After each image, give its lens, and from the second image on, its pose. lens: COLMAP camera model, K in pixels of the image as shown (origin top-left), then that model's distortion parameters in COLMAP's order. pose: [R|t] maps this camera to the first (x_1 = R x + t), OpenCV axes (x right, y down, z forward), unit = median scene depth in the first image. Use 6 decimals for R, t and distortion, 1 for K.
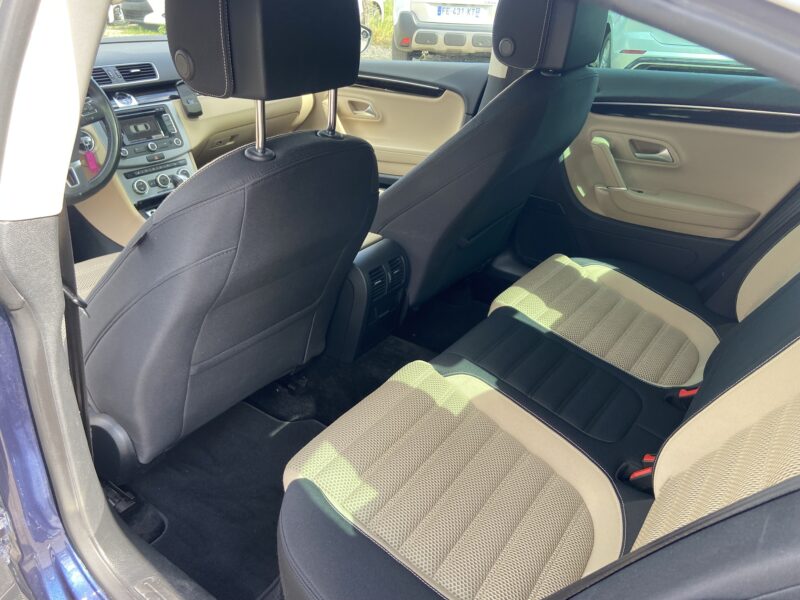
lens RADIAL K [[609.4, 0, 400.7], [0, 609.4, 289.3], [0, 0, 1]] dist [0.112803, -0.139422]
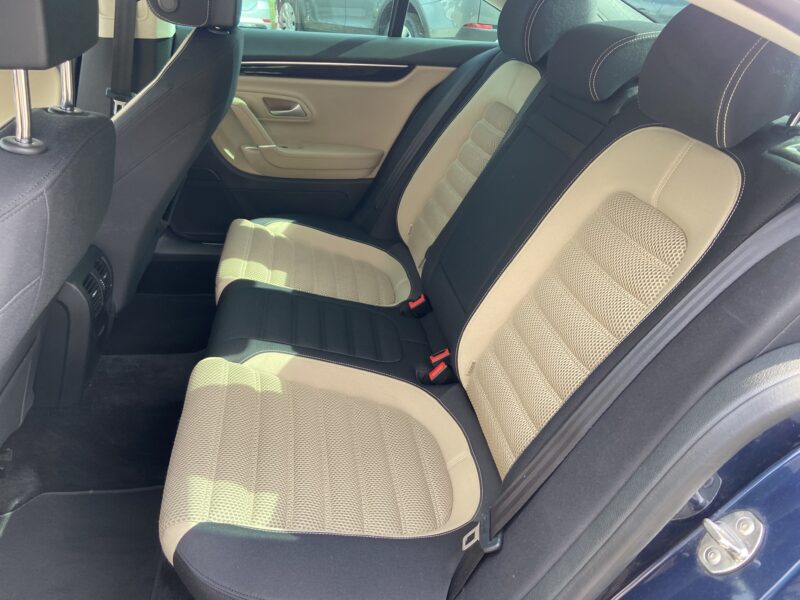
lens RADIAL K [[611.0, 0, 402.9], [0, 611.0, 302.8], [0, 0, 1]] dist [0.122231, -0.166461]
pose [[0.673171, -0.298219, 0.676688, -0.298713], [0.246679, 0.953222, 0.174693, -0.040142], [-0.697130, 0.049326, 0.715246, 0.117150]]
